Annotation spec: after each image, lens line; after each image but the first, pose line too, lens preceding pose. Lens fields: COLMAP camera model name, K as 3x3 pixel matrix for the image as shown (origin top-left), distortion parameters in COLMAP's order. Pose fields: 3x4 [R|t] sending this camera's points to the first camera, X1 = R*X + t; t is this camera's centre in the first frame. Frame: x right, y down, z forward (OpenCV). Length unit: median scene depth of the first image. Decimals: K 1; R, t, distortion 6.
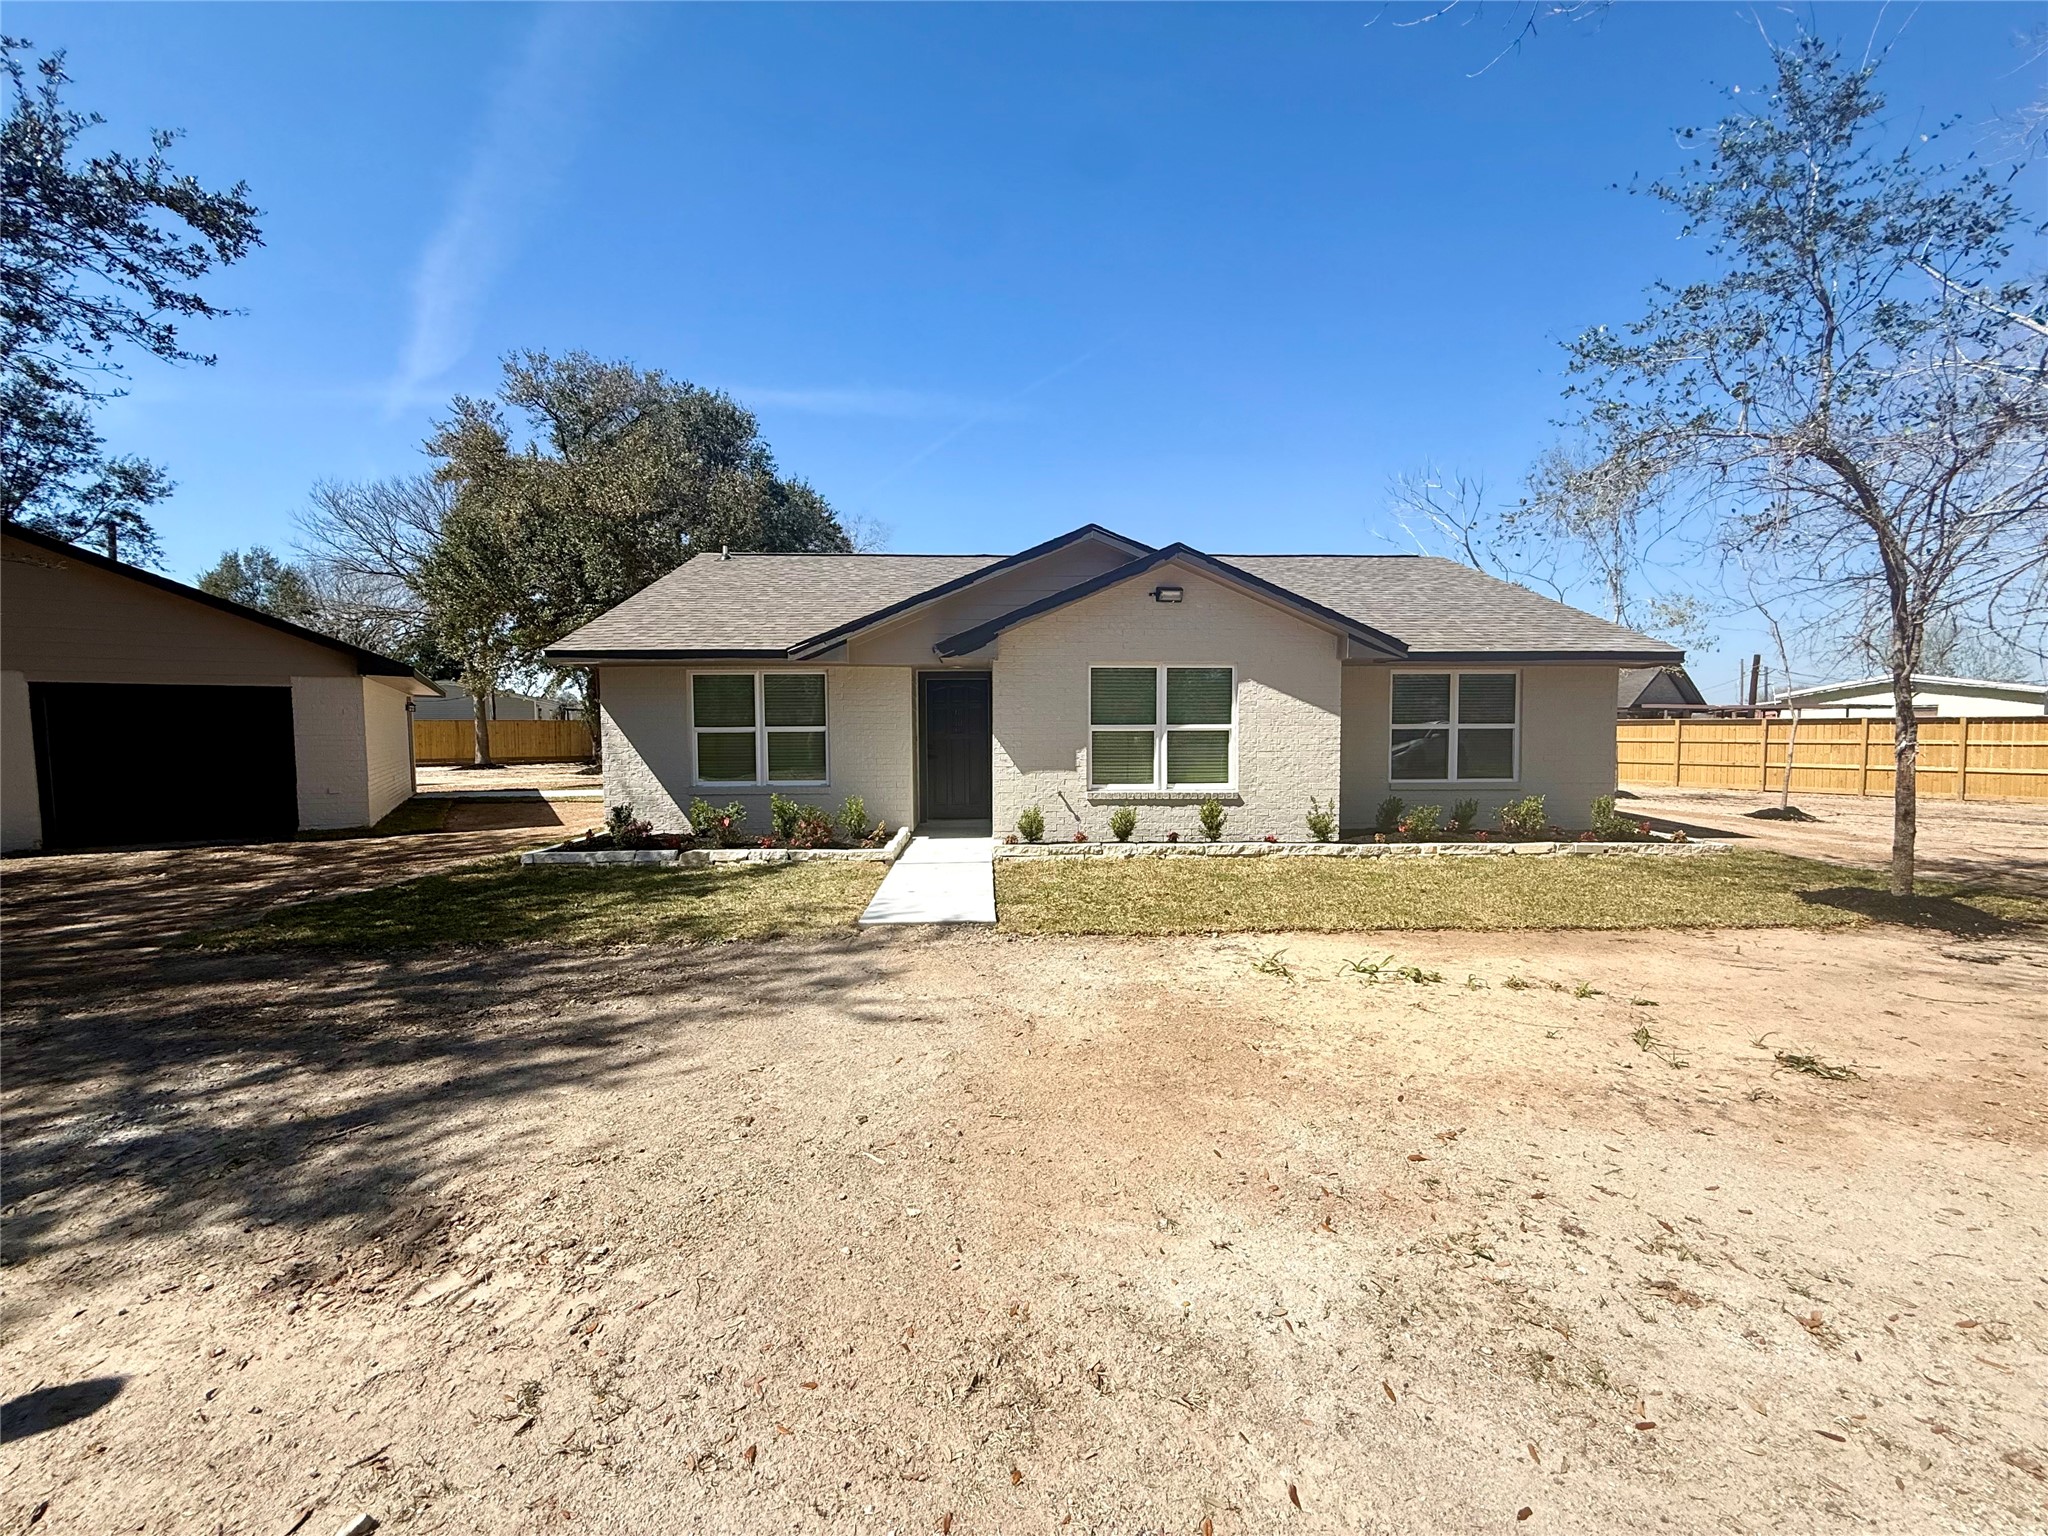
lens RADIAL K [[835.9, 0, 1005.8], [0, 835.9, 780.9], [0, 0, 1]] dist [0.001813, 0.000312]
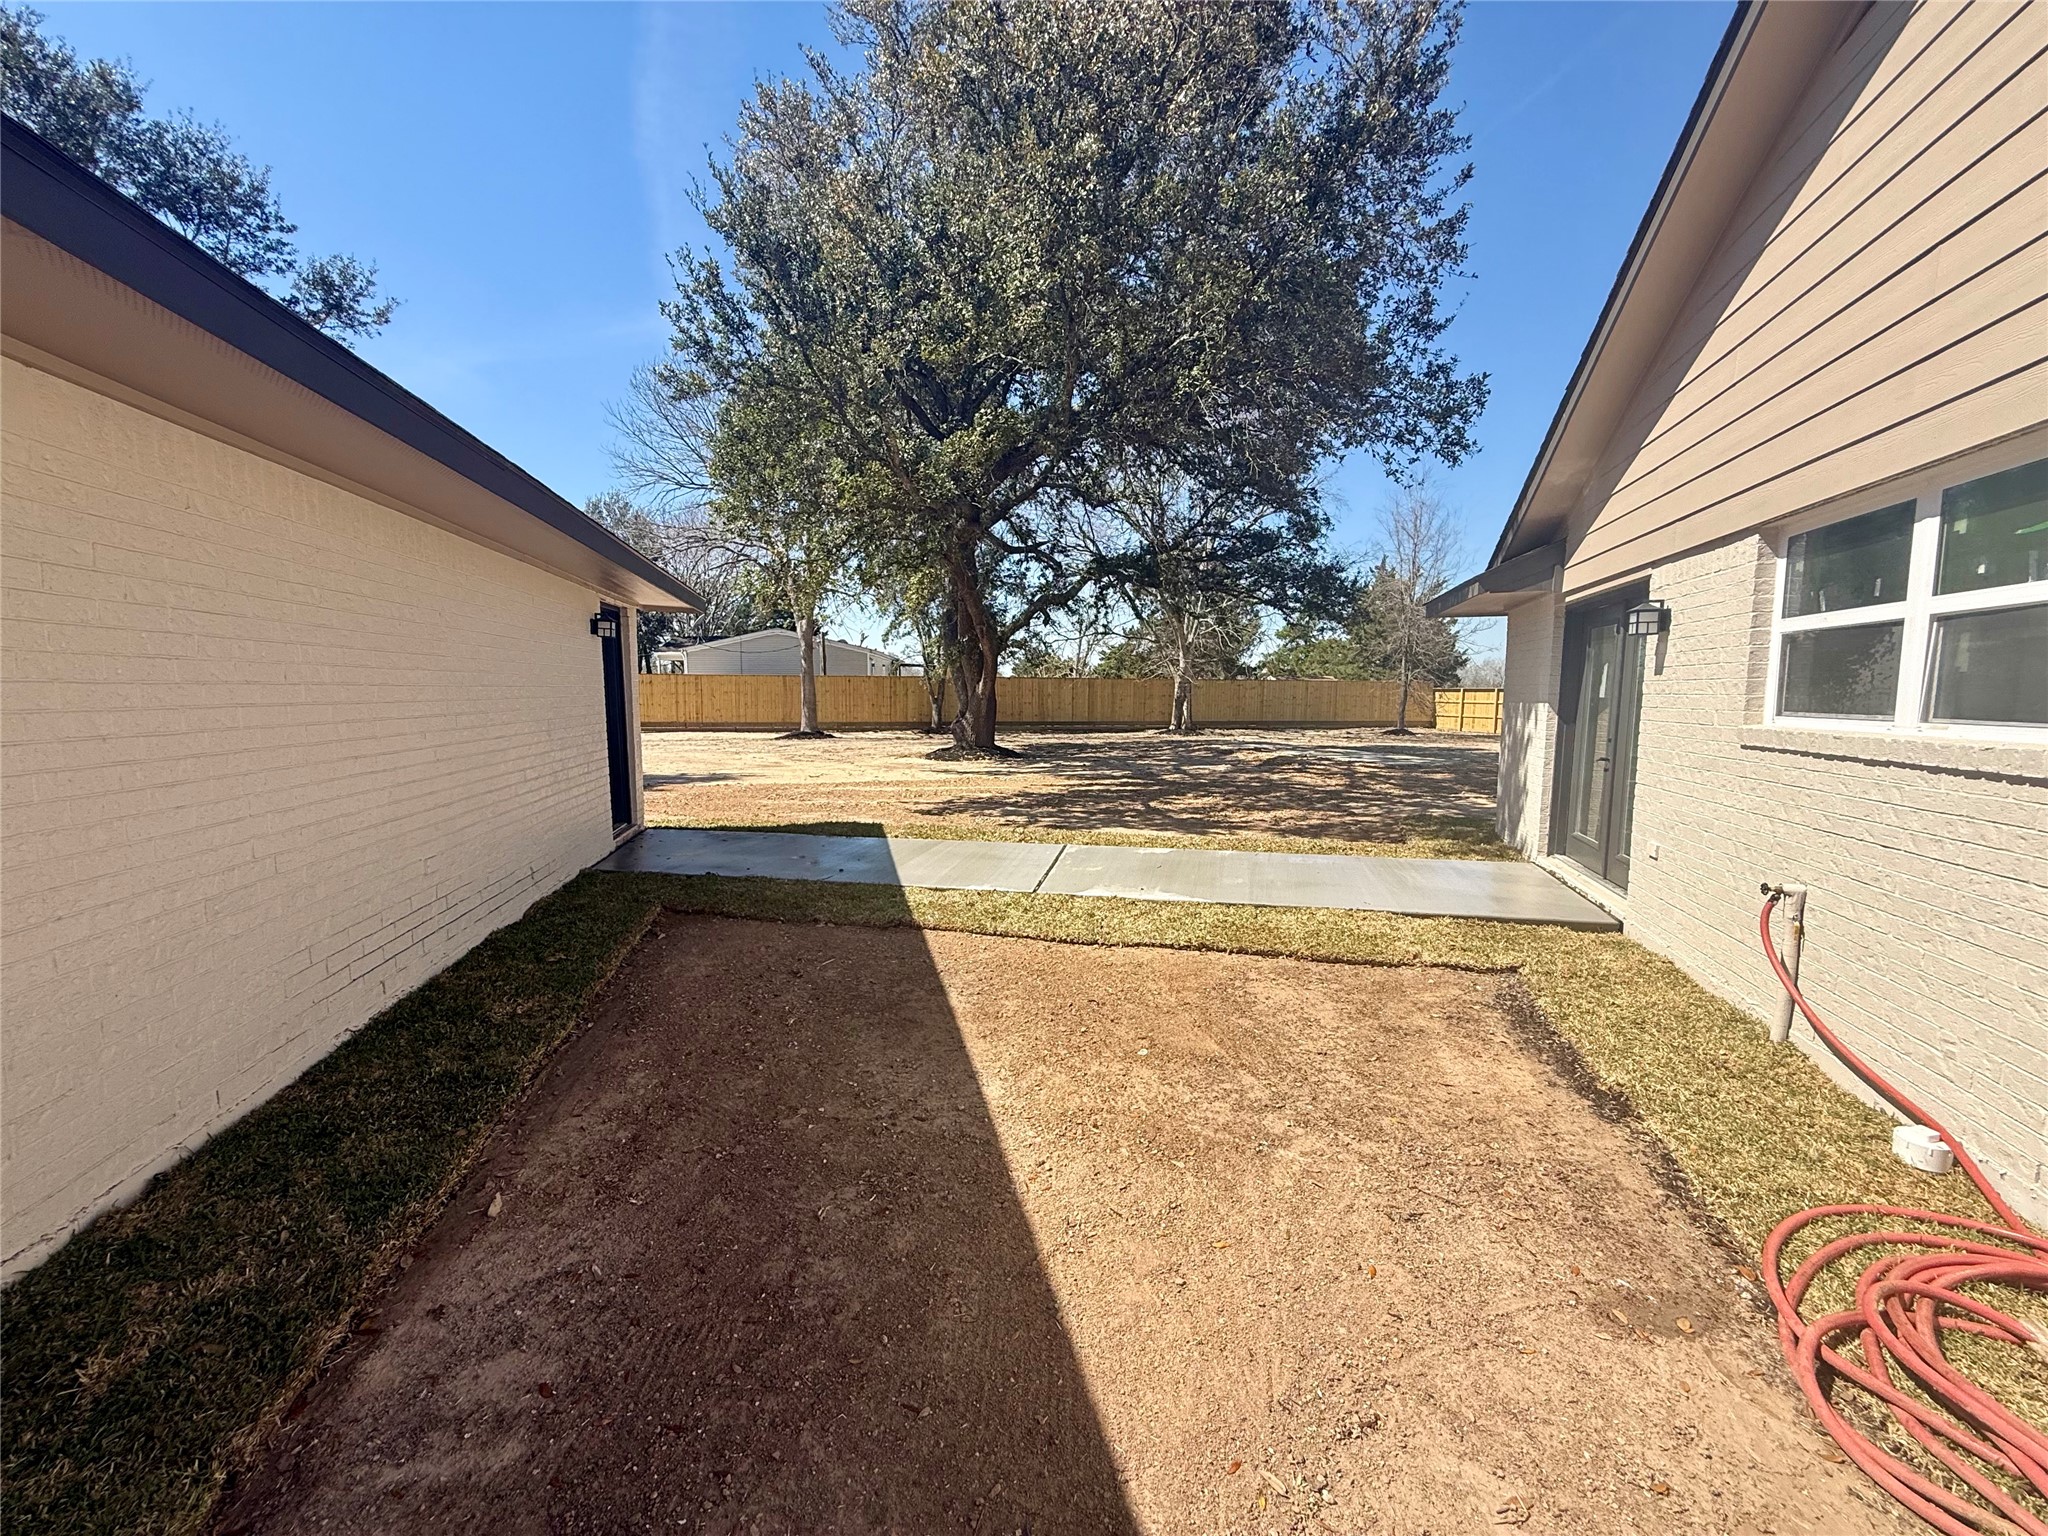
lens RADIAL K [[835.9, 0, 1030.6], [0, 835.9, 764.9], [0, 0, 1]] dist [0.001813, 0.000312]
pose [[0.948157, 0.041149, -0.315126, -0.721174], [-0.031941, 0.998900, 0.034333, -0.078791], [0.316192, -0.022488, 0.948429, 1.256775]]
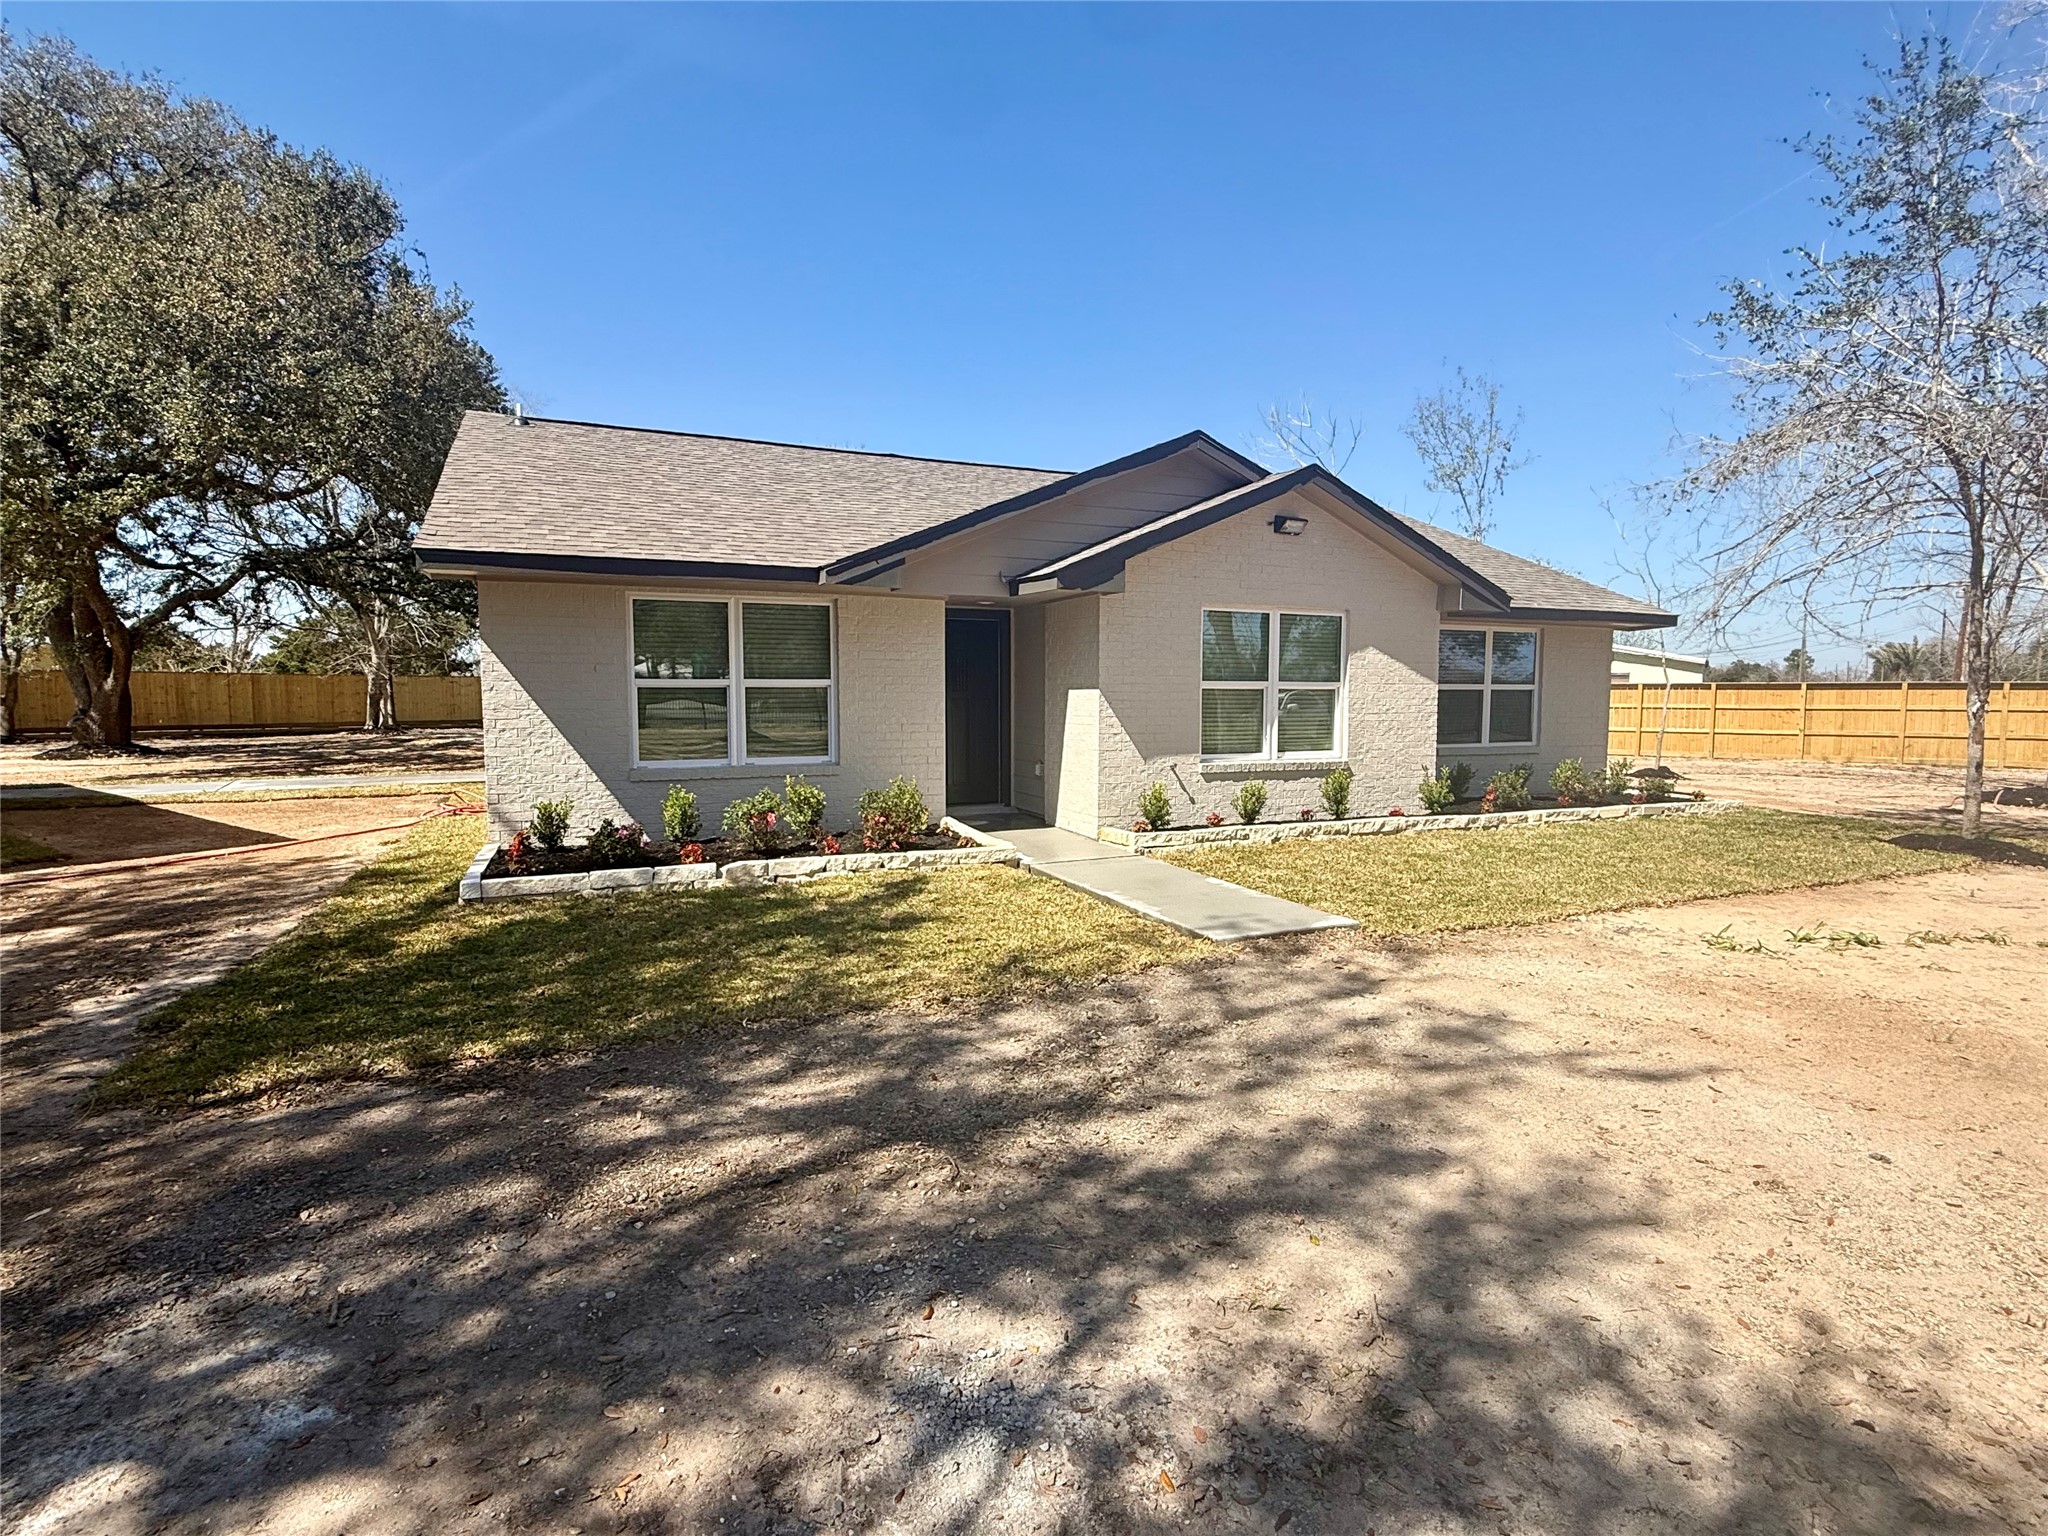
lens RADIAL K [[1017.1, 0, 1037.6], [0, 1017.1, 766.1], [0, 0, 1]] dist [0.013833, -0.000398]
pose [[0.922925, -0.022441, 0.384326, -0.420202], [0.017877, 0.999721, 0.015443, -0.002980], [-0.384565, -0.007382, 0.923068, 0.154064]]
